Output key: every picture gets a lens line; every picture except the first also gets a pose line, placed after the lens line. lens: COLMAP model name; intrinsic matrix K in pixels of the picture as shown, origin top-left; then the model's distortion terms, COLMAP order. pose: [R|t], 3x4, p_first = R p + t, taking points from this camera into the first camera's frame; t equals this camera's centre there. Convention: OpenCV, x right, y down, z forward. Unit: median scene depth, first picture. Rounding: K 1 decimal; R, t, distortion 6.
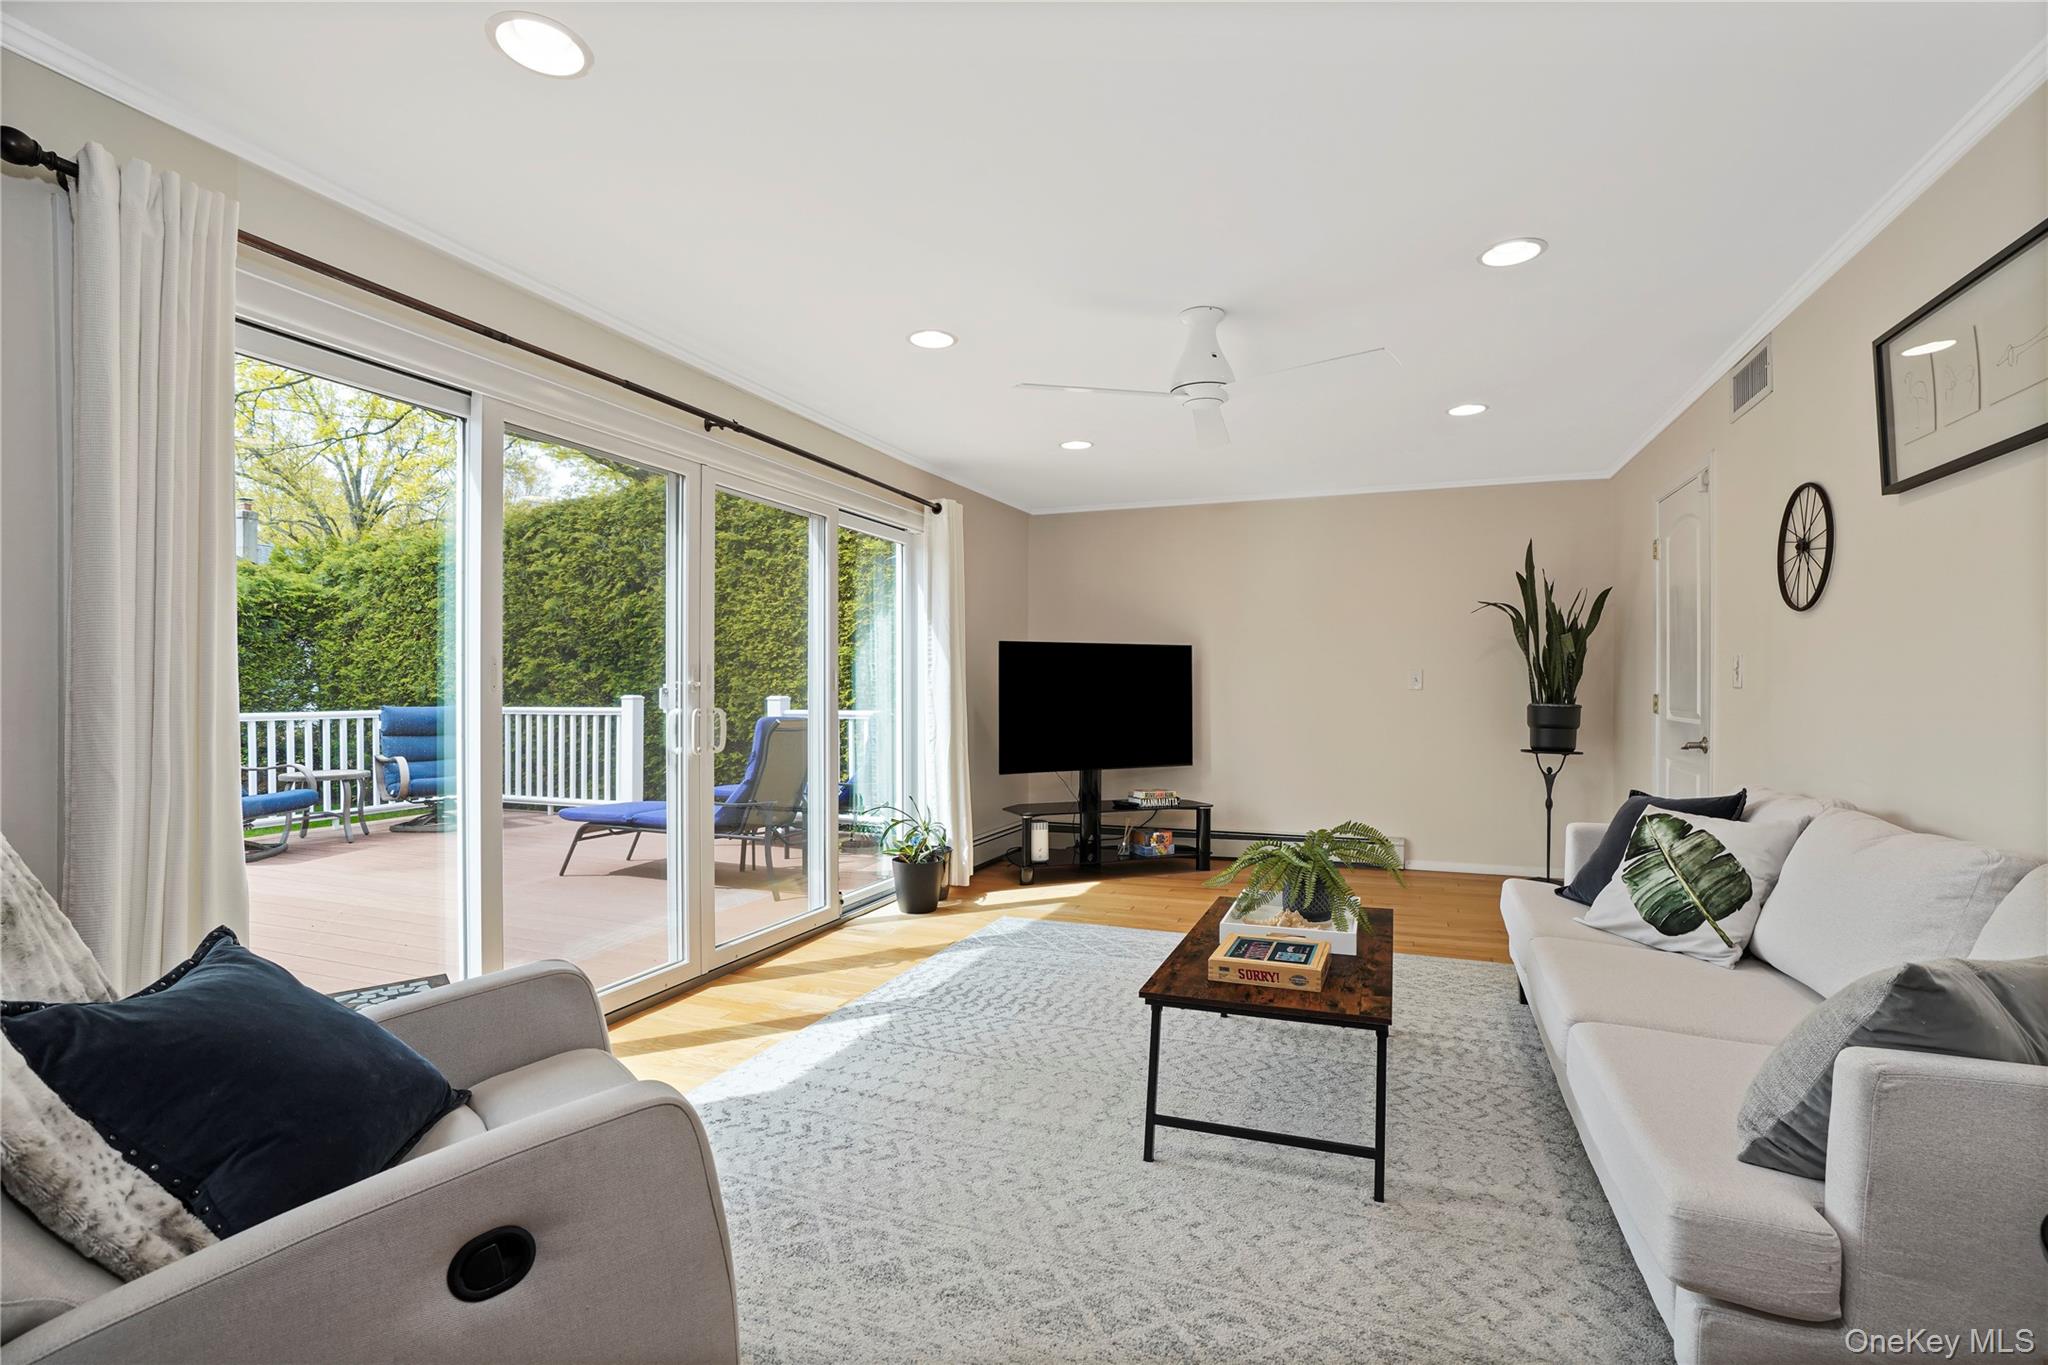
lens RADIAL K [[944.9, 0, 1033.8], [0, 944.9, 686.0], [0, 0, 1]] dist [-0.030186, 0.005911]
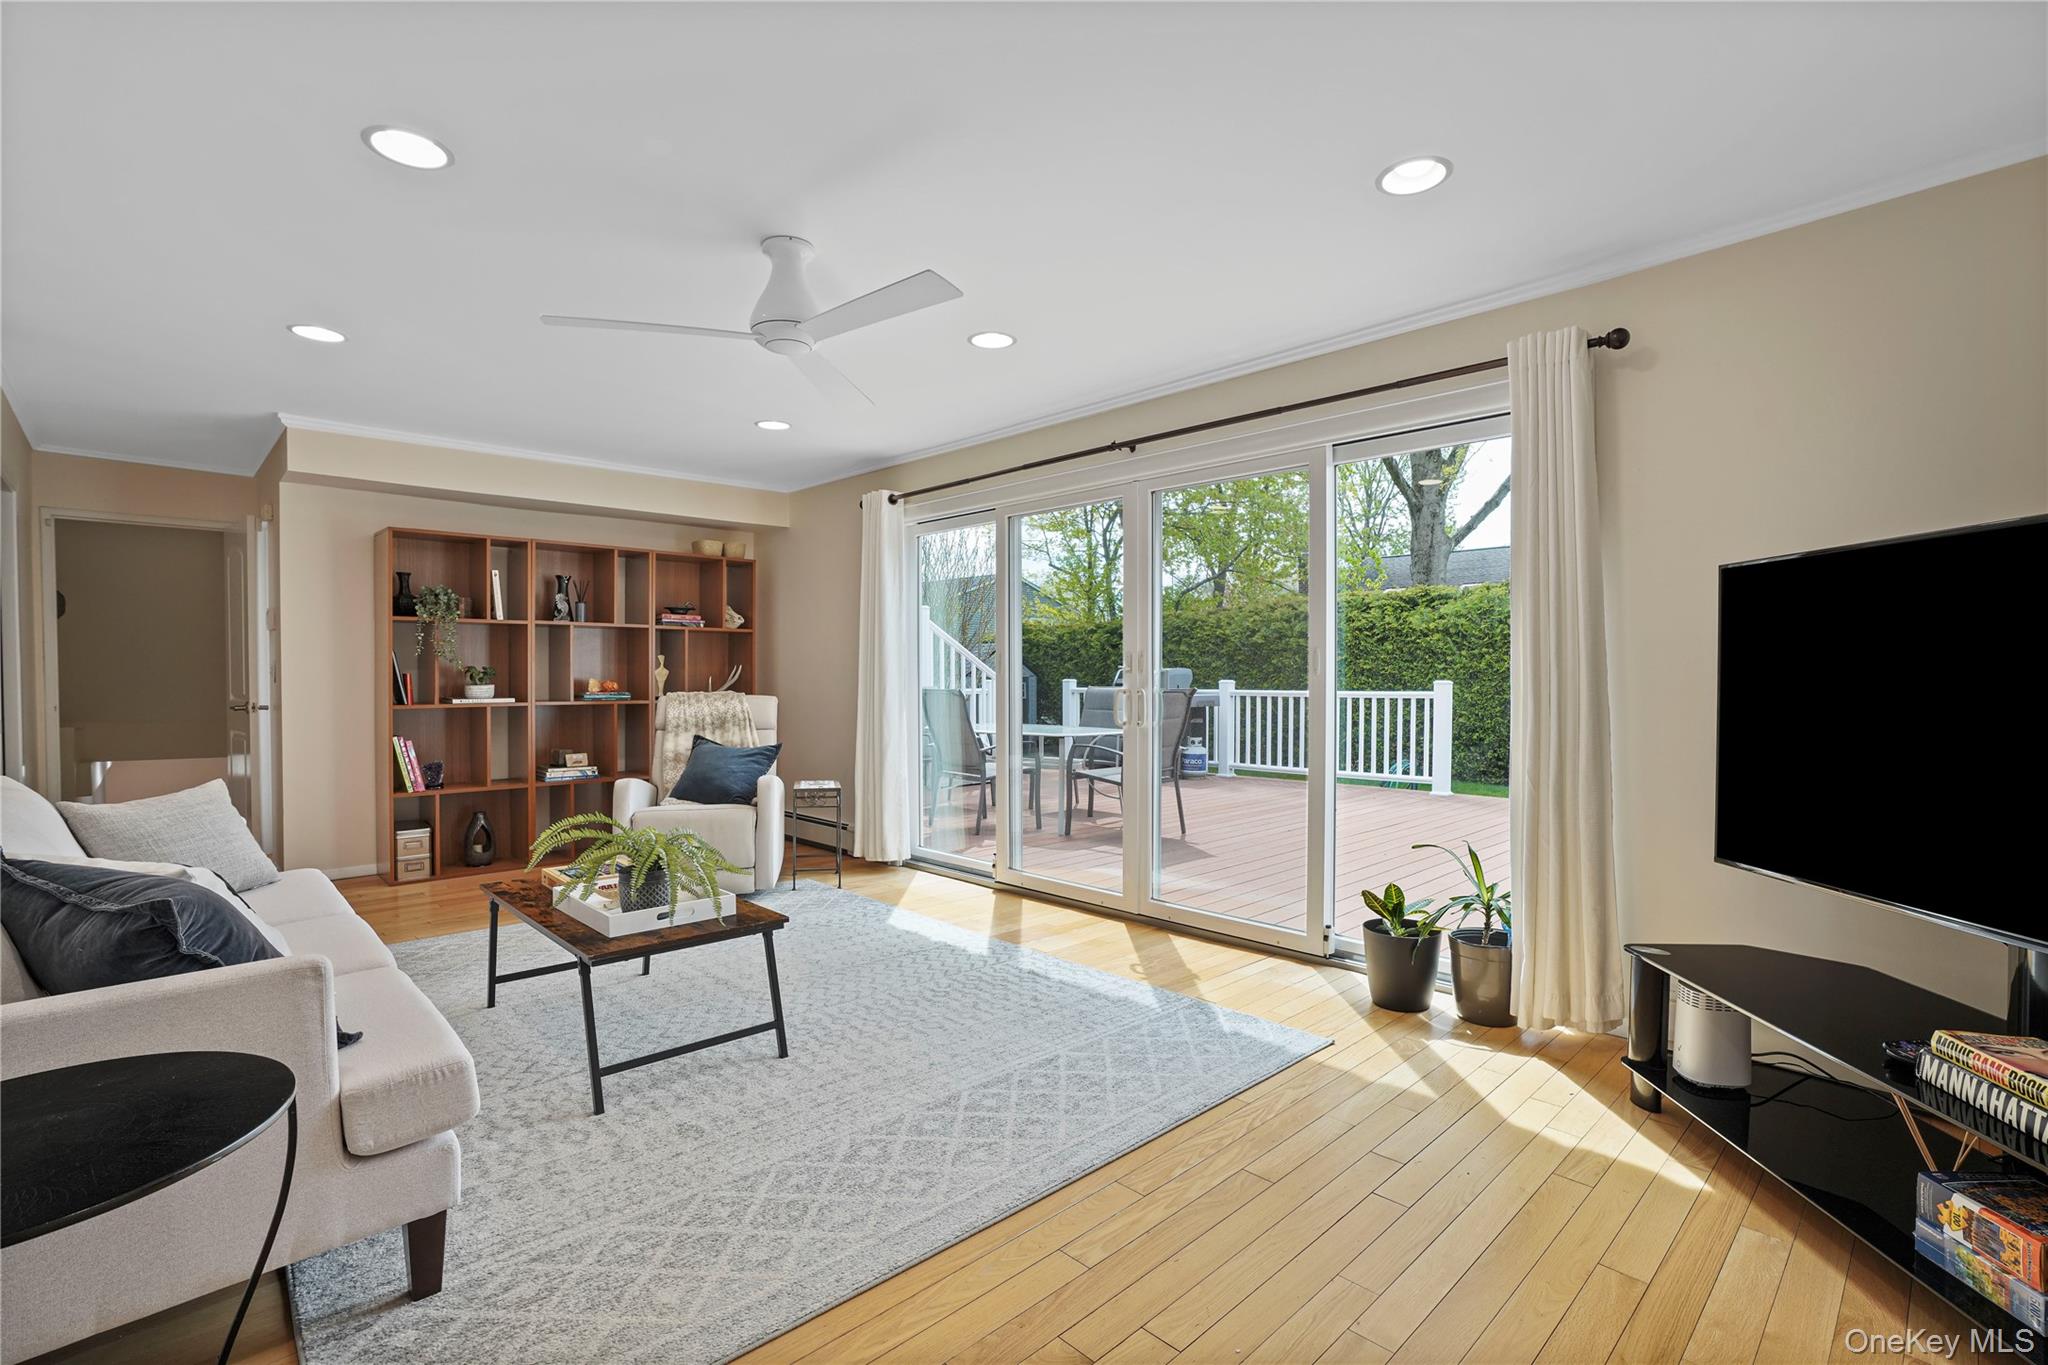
lens RADIAL K [[944.9, 0, 1036.5], [0, 944.9, 687.2], [0, 0, 1]] dist [-0.030186, 0.005911]
pose [[-0.433458, 0.008306, -0.901135, 0.717972], [0.007692, 0.999955, 0.005517, 0.012403], [0.901141, -0.004540, -0.433503, 1.308157]]
